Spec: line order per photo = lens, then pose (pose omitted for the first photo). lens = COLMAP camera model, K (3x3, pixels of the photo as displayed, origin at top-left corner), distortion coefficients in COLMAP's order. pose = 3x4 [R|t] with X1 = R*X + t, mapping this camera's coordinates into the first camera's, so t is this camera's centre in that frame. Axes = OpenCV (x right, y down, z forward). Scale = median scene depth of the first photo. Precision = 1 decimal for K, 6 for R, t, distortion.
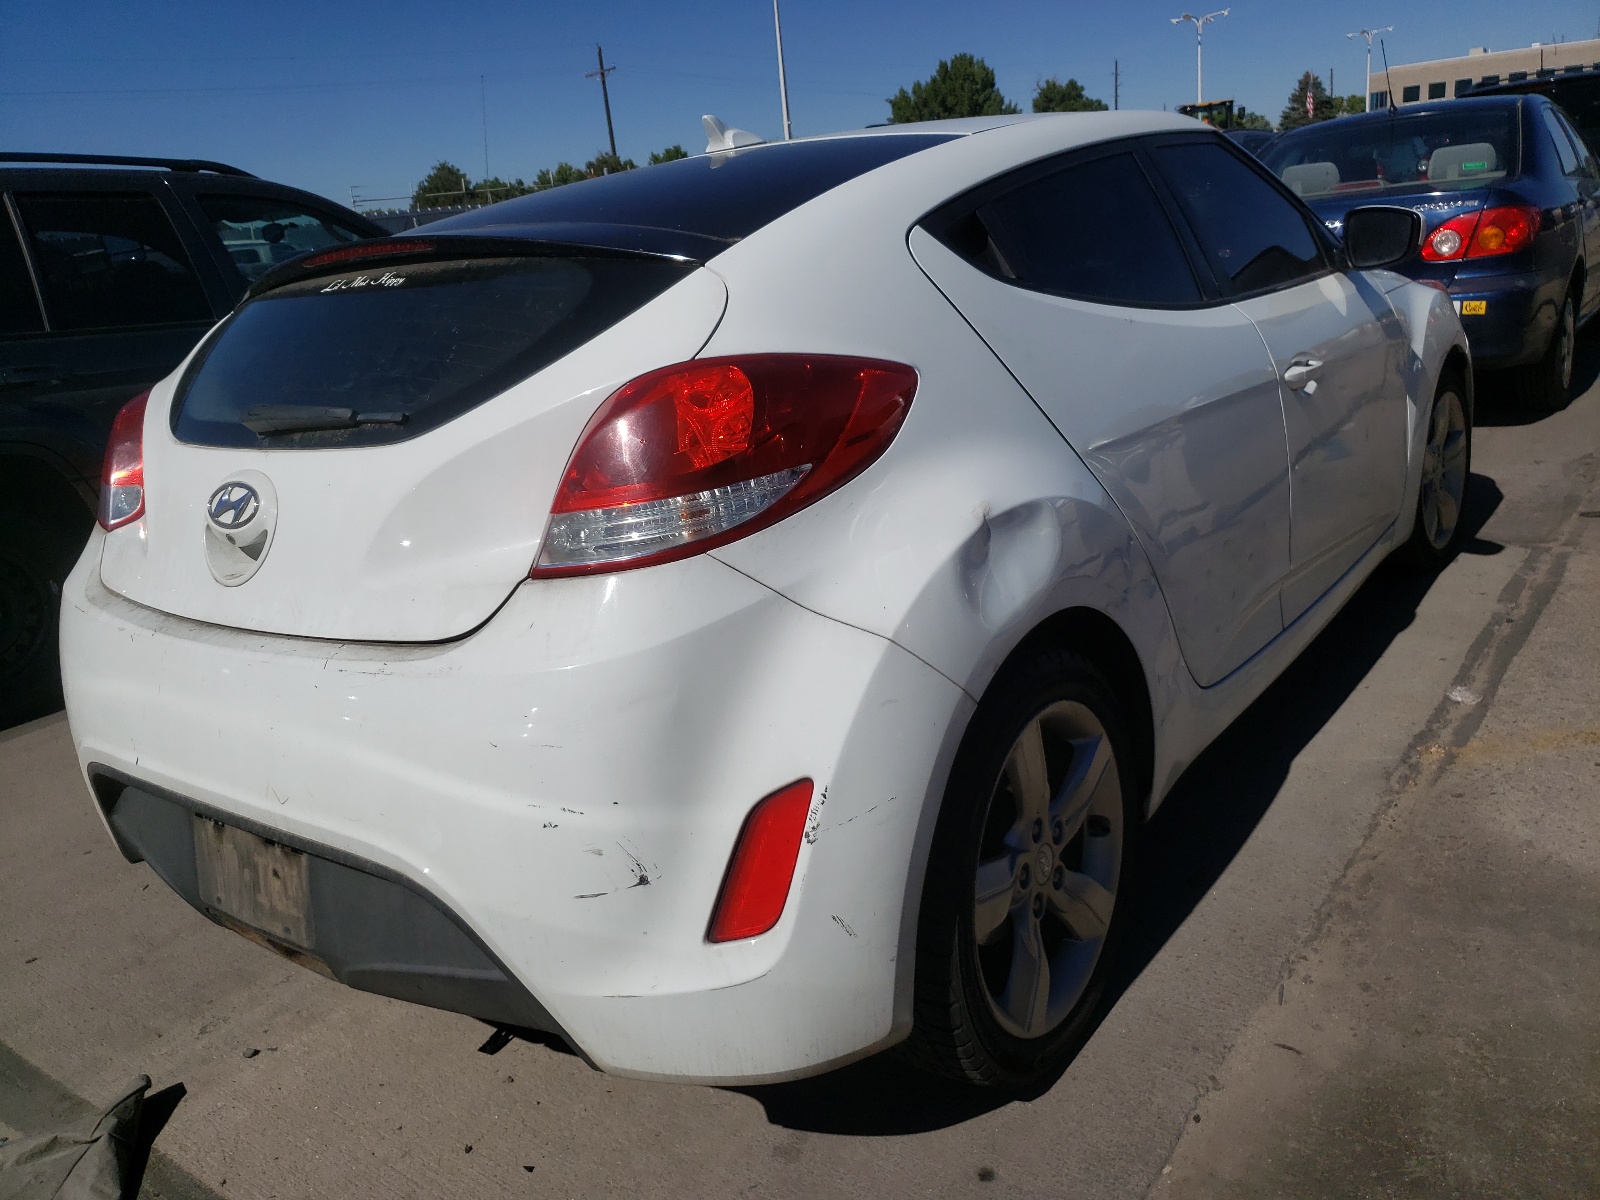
lens RADIAL K [[1157.2, 0, 800.0], [0, 1157.2, 600.0], [0, 0, 1]] dist [-0.001167, -0.000442]
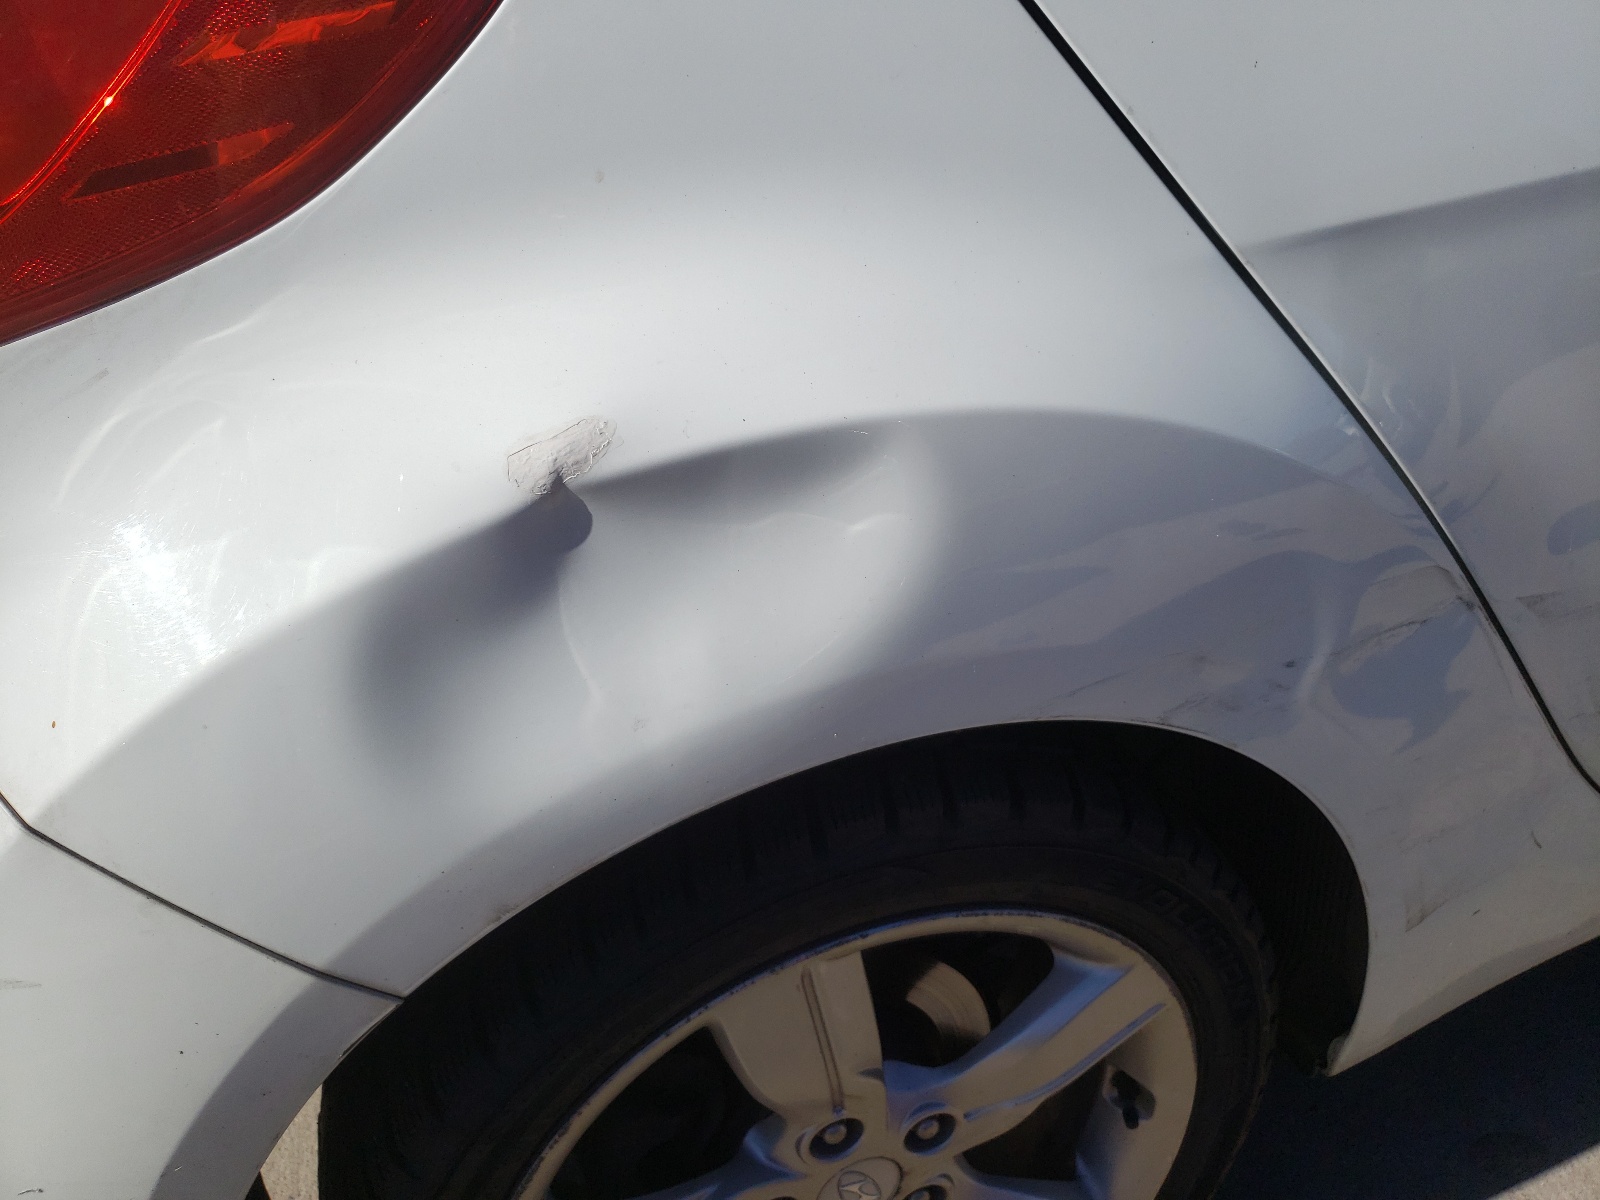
lens RADIAL K [[1157.2, 0, 800.0], [0, 1157.2, 600.0], [0, 0, 1]] dist [-0.001167, -0.000442]
pose [[0.847396, 0.290620, -0.444366, 0.317166], [-0.124125, 0.922145, 0.366389, -0.142769], [0.516250, -0.255320, 0.817495, 0.660551]]
